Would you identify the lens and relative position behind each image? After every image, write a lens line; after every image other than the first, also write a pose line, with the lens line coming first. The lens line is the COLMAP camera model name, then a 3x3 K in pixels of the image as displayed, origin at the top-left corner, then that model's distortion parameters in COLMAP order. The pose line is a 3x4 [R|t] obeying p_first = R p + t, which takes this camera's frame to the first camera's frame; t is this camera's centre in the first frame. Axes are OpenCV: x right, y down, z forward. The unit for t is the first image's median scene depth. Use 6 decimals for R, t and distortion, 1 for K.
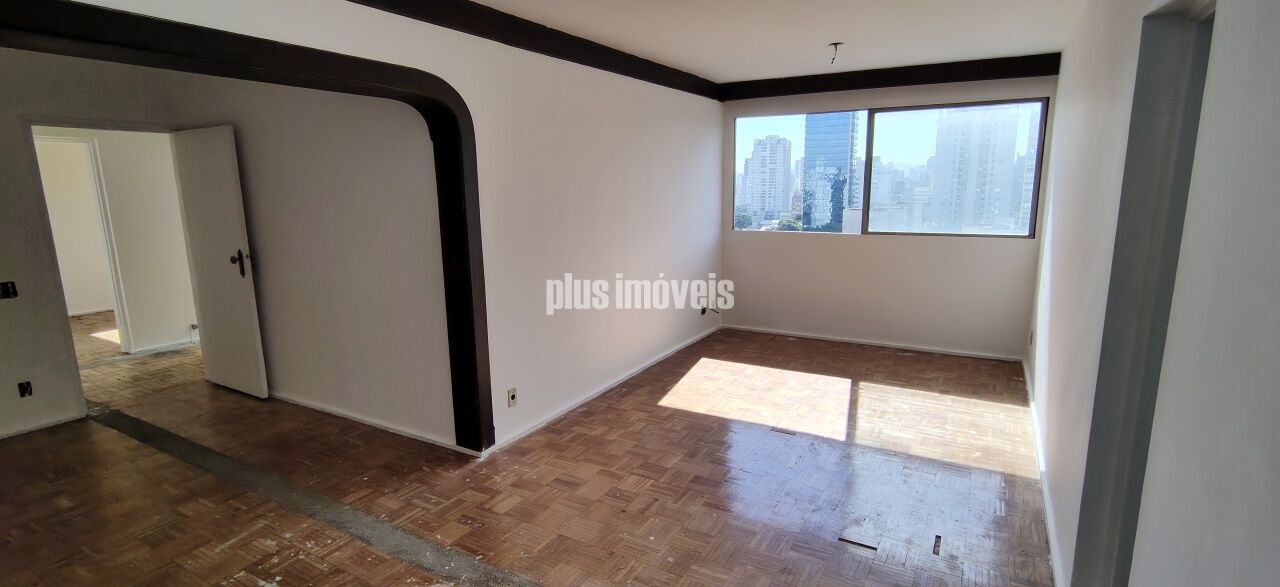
lens RADIAL K [[598.4, 0, 642.4], [0, 598.4, 297.6], [0, 0, 1]] dist [0.000840, 0.001578]
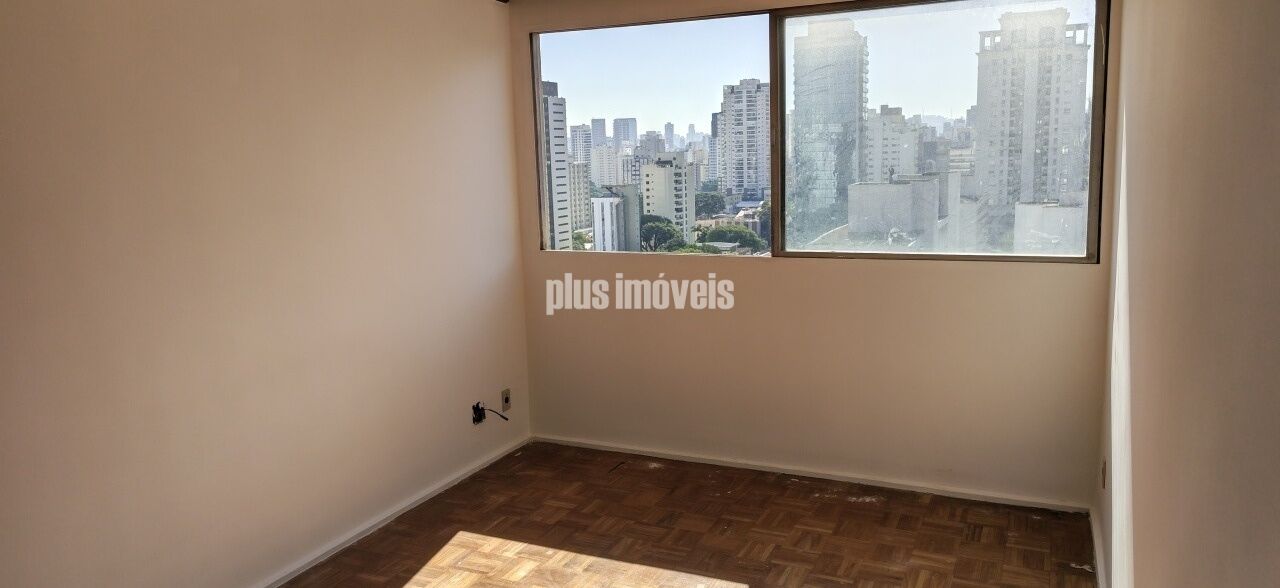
lens RADIAL K [[879.1, 0, 652.9], [0, 879.1, 277.9], [0, 0, 1]] dist [0.041024, 0.020566]
pose [[0.995069, -0.030387, 0.094418, 0.287459], [0.034608, 0.998459, -0.043389, -0.088737], [-0.092954, 0.046443, 0.994587, 0.399558]]
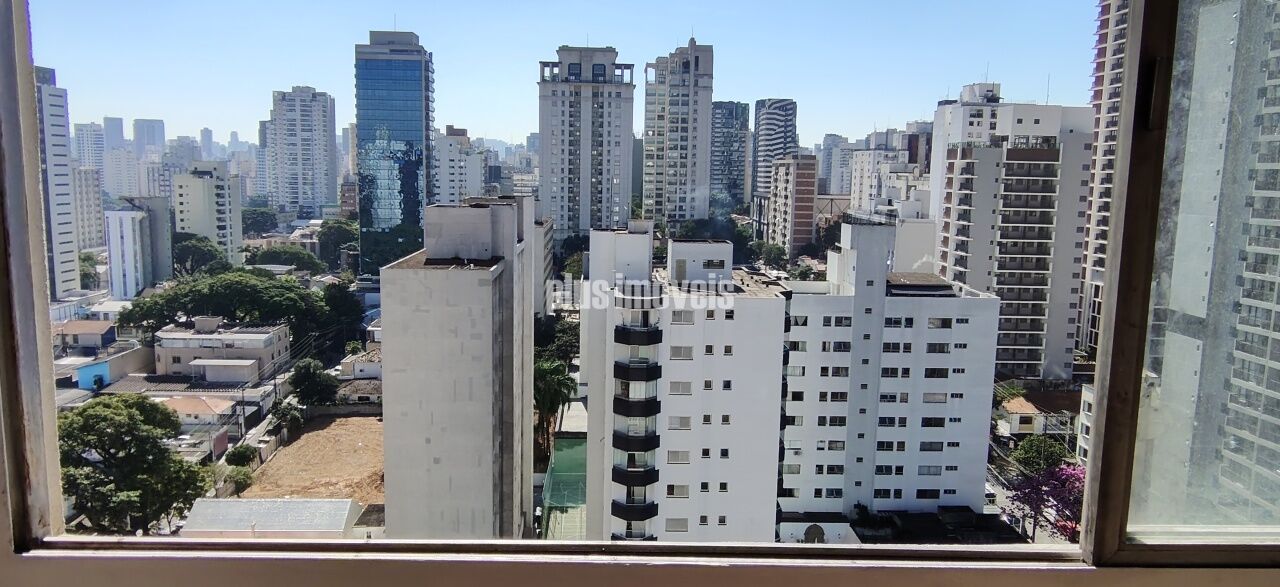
lens RADIAL K [[904.0, 0, 631.4], [0, 904.0, 294.5], [0, 0, 1]] dist [0.023592, -0.019555]
pose [[0.852346, -0.041960, 0.521292, 0.280313], [0.065816, 0.997458, -0.027326, -0.206835], [-0.518820, 0.057601, 0.852941, 1.102079]]
